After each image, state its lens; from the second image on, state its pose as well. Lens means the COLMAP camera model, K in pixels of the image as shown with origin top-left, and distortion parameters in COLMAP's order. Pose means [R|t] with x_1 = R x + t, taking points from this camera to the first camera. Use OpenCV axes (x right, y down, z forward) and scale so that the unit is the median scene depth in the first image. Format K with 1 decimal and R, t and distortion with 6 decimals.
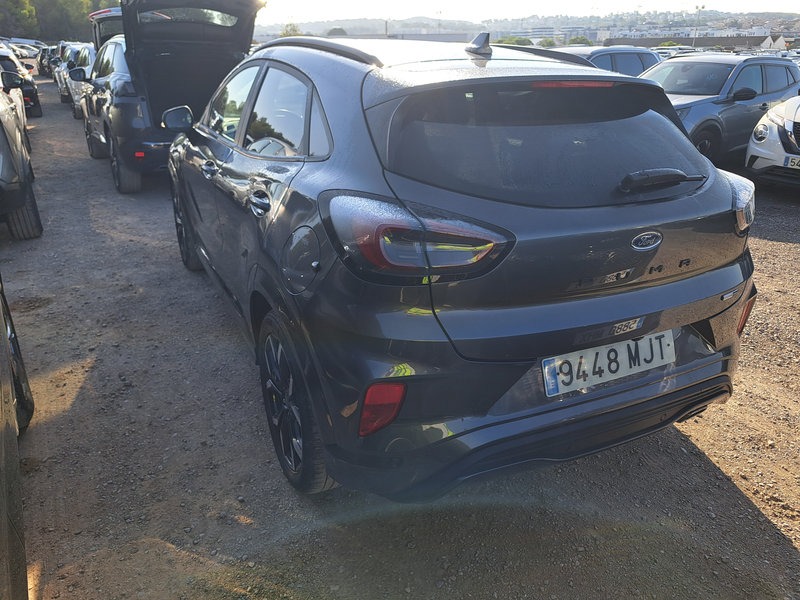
lens RADIAL K [[552.1, 0, 400.0], [0, 552.1, 300.0], [0, 0, 1]] dist [0.006110, -0.001552]
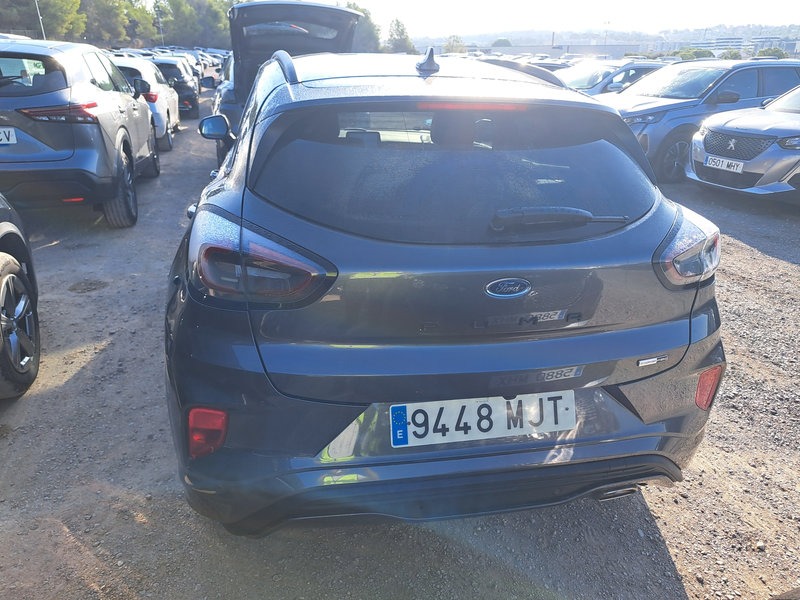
lens RADIAL K [[554.3, 0, 400.0], [0, 554.3, 300.0], [0, 0, 1]] dist [0.009869, -0.002553]
pose [[0.970011, 0.103652, -0.219853, 0.387458], [-0.107744, 0.994156, -0.006669, -0.051039], [0.217877, 0.030157, 0.975510, 0.090880]]
